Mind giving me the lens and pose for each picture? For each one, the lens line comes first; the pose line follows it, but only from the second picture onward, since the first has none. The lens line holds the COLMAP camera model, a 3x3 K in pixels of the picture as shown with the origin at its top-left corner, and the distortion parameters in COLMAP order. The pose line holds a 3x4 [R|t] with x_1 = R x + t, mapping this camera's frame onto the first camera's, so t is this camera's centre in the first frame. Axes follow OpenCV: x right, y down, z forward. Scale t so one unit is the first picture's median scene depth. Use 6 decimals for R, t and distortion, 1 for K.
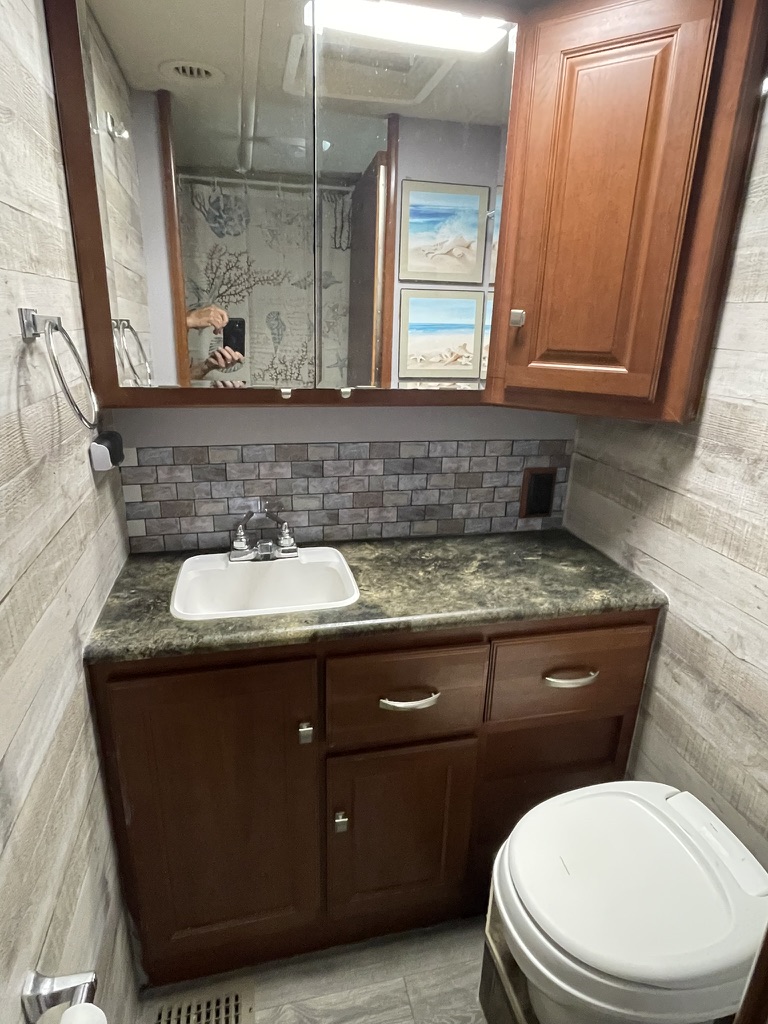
lens RADIAL K [[571.3, 0, 381.0], [0, 571.3, 510.7], [0, 0, 1]] dist [0.000575, -0.002328]
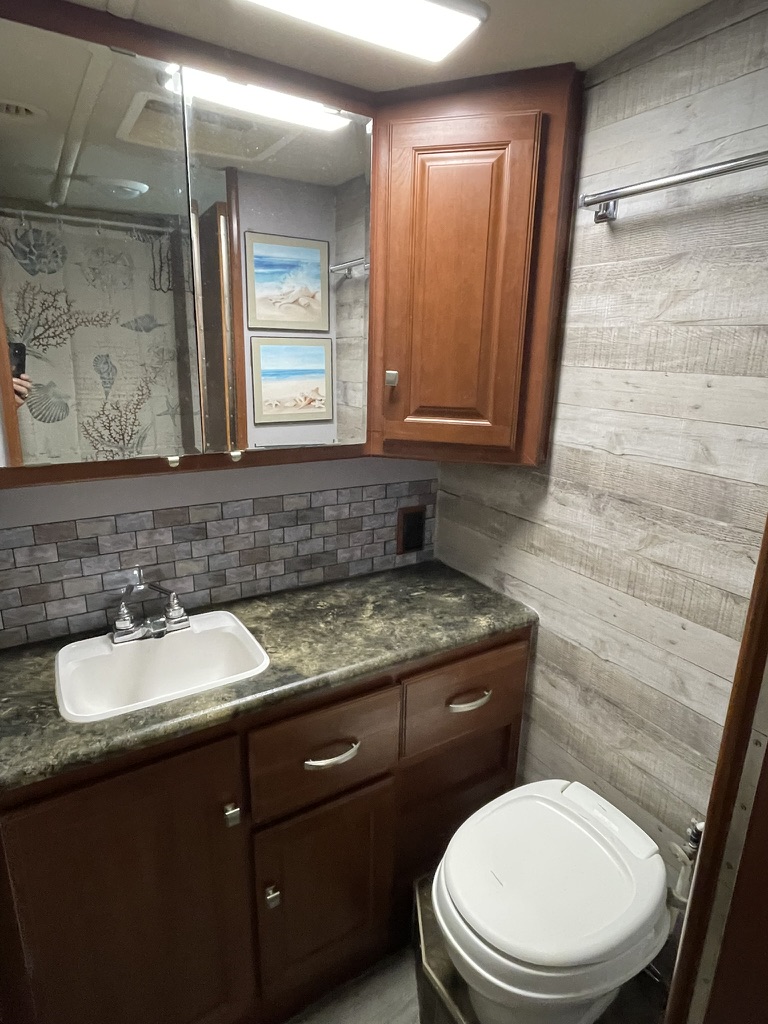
lens RADIAL K [[571.3, 0, 388.0], [0, 571.3, 508.4], [0, 0, 1]] dist [0.000575, -0.002328]
pose [[0.946690, -0.090200, 0.309259, -0.122036], [0.103083, 0.994345, -0.025540, -0.062442], [-0.305207, 0.056058, 0.950635, -0.013540]]
